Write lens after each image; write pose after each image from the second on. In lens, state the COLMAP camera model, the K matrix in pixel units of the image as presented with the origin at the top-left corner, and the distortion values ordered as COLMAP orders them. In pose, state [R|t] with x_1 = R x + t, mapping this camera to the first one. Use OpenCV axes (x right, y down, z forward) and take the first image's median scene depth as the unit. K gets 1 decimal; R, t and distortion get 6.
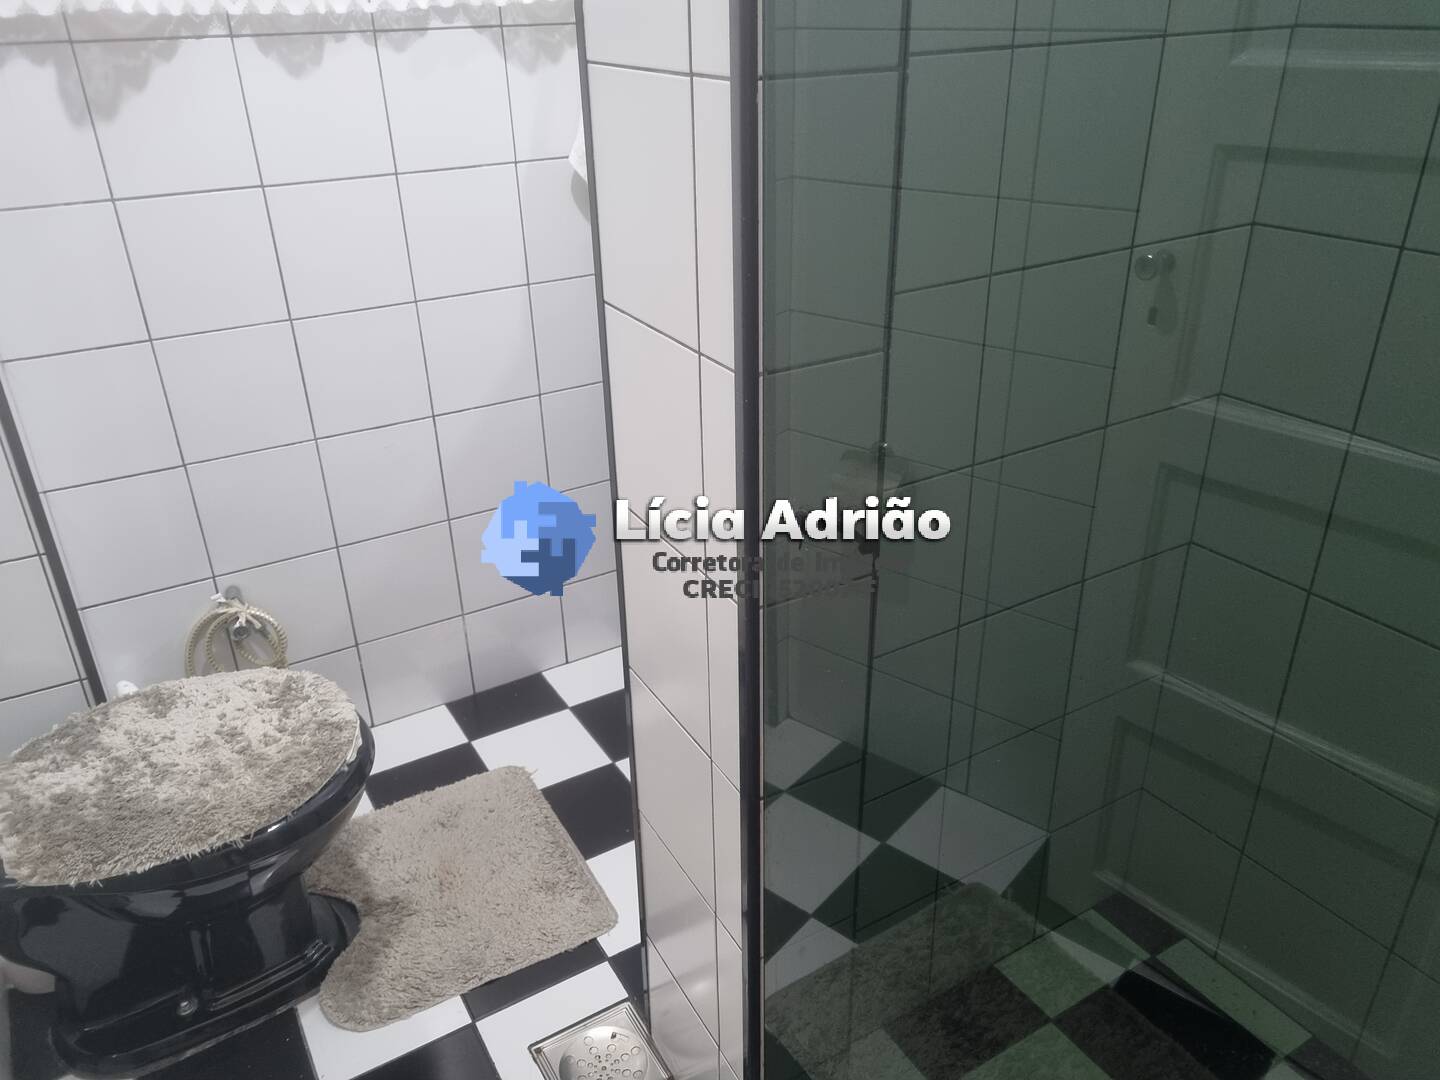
lens RADIAL K [[1088.9, 0, 701.0], [0, 1088.9, 546.8], [0, 0, 1]] dist [0.042357, -0.045995]
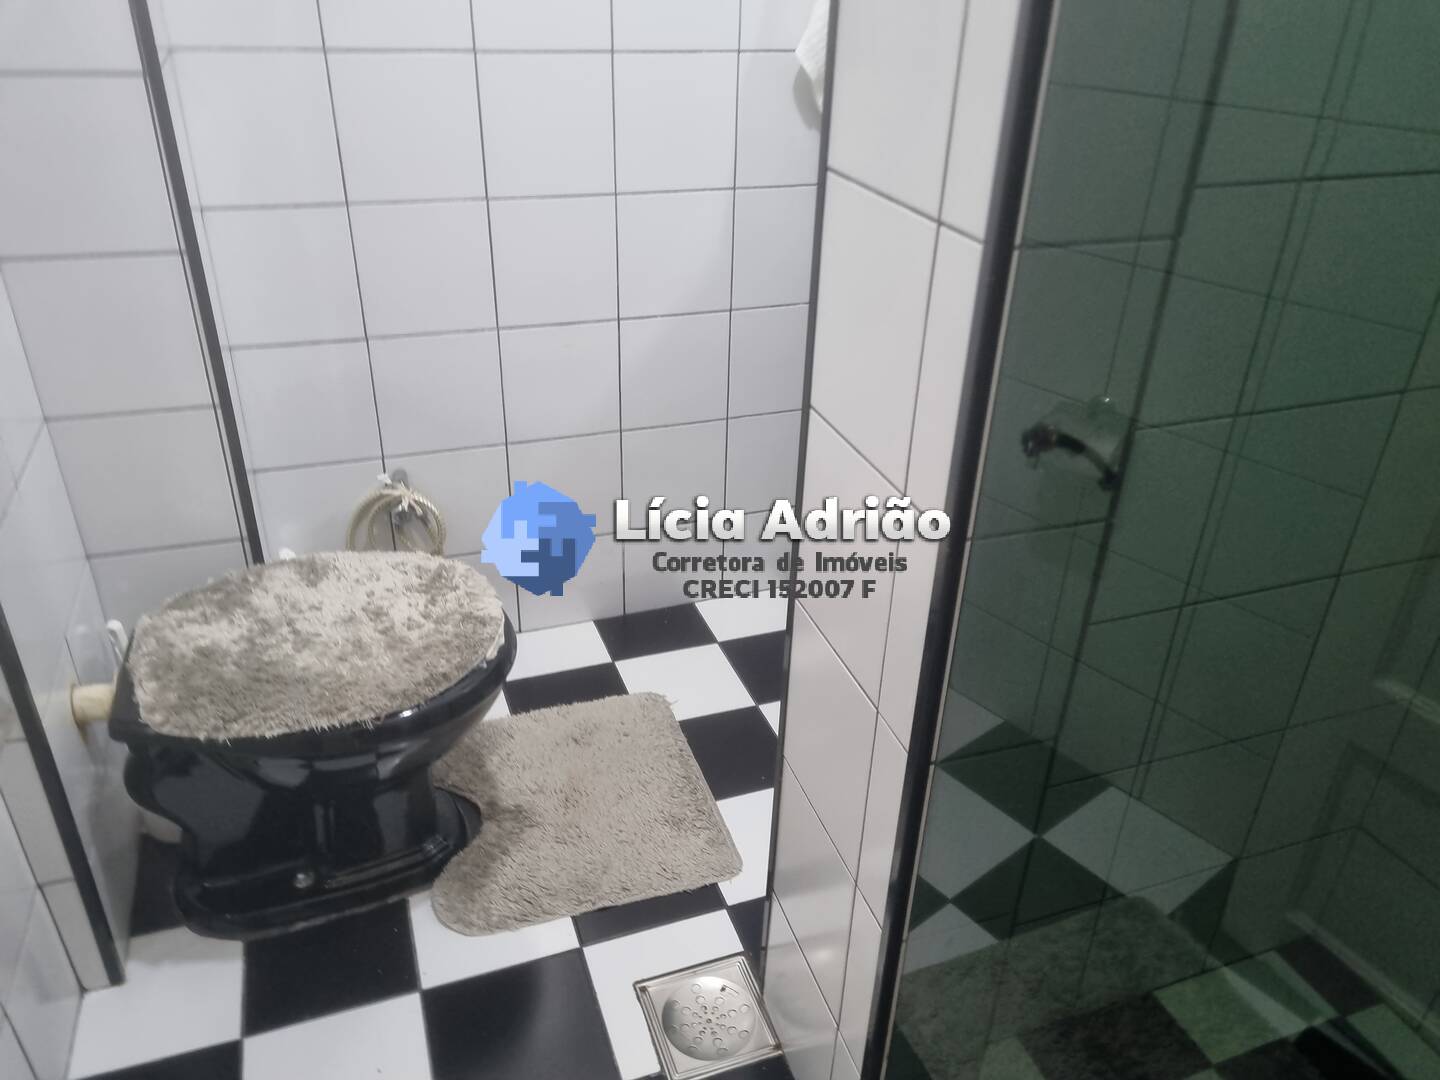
lens RADIAL K [[1087.1, 0, 720.0], [0, 1087.1, 540.0], [0, 0, 1]] dist [0.042645, -0.032918]
pose [[0.982966, 0.133273, -0.126554, -0.014596], [-0.128885, 0.990757, 0.042289, 0.025098], [0.131020, -0.025257, 0.991058, 0.078033]]
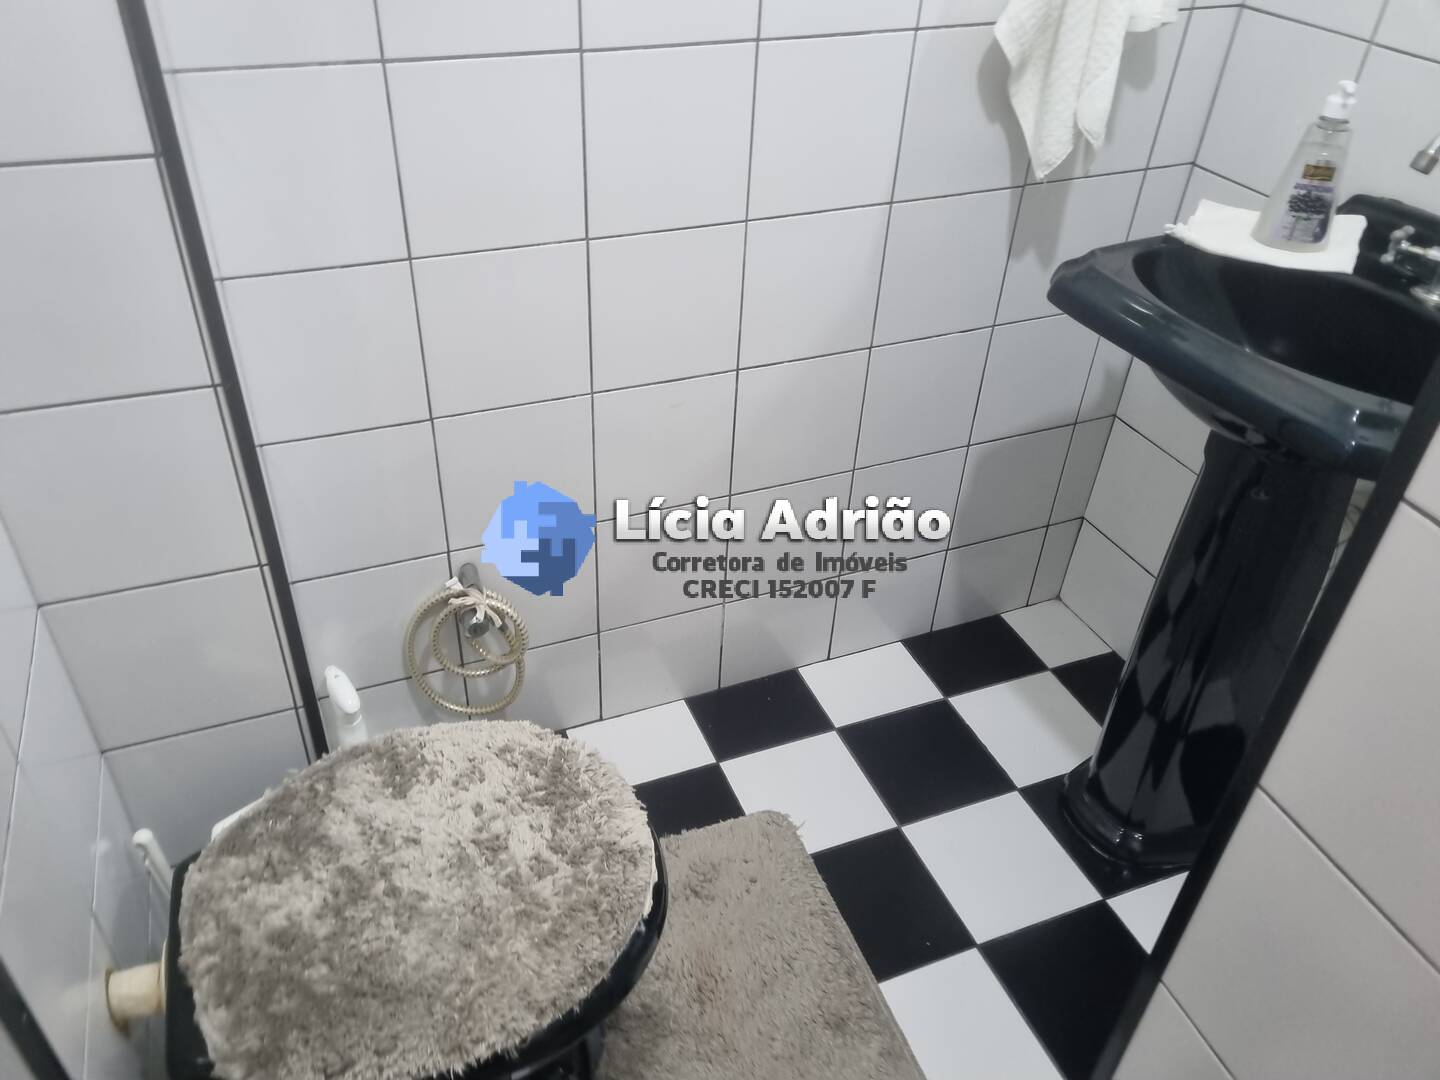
lens RADIAL K [[1104.8, 0, 698.1], [0, 1104.8, 537.8], [0, 0, 1]] dist [0.027218, -0.006449]
pose [[0.985461, 0.137560, -0.099714, -0.231701], [-0.120343, 0.979448, 0.161860, -0.163646], [0.119930, -0.147507, 0.981763, 0.293321]]
